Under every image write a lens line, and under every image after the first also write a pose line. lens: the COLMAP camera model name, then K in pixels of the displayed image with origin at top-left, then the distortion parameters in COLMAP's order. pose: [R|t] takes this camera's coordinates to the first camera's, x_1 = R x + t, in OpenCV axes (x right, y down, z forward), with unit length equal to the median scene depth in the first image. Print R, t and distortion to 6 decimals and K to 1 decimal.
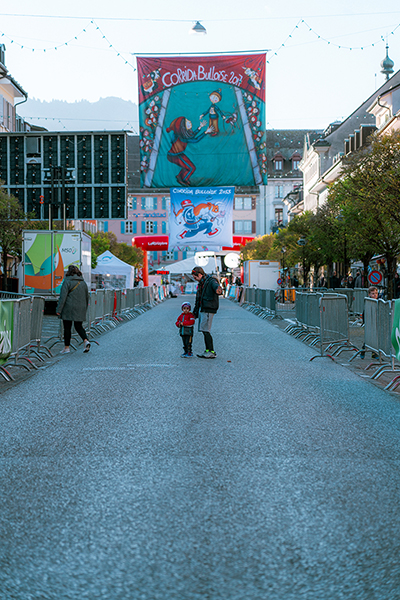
lens RADIAL K [[1800.3, 0, 200.0], [0, 1800.3, 300.0], [0, 0, 1]] dist [0.022254, 0.000000]
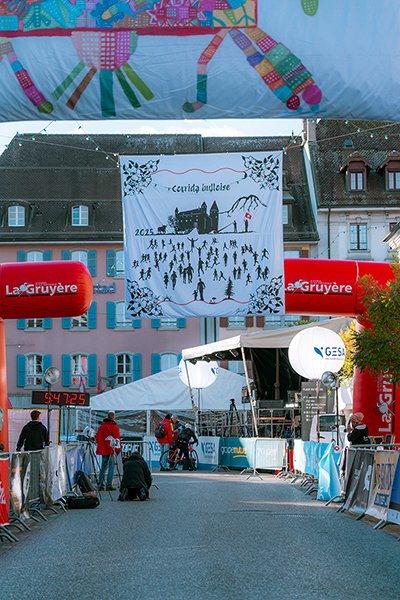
lens RADIAL K [[1614.2, 0, 200.0], [0, 1614.2, 300.2], [0, 0, 1]] dist [-0.078561, 0.000000]
pose [[0.999917, -0.010935, 0.006805, -0.000861], [0.011501, 0.995911, -0.089608, -0.005771], [-0.005797, 0.089679, 0.995954, 0.579535]]
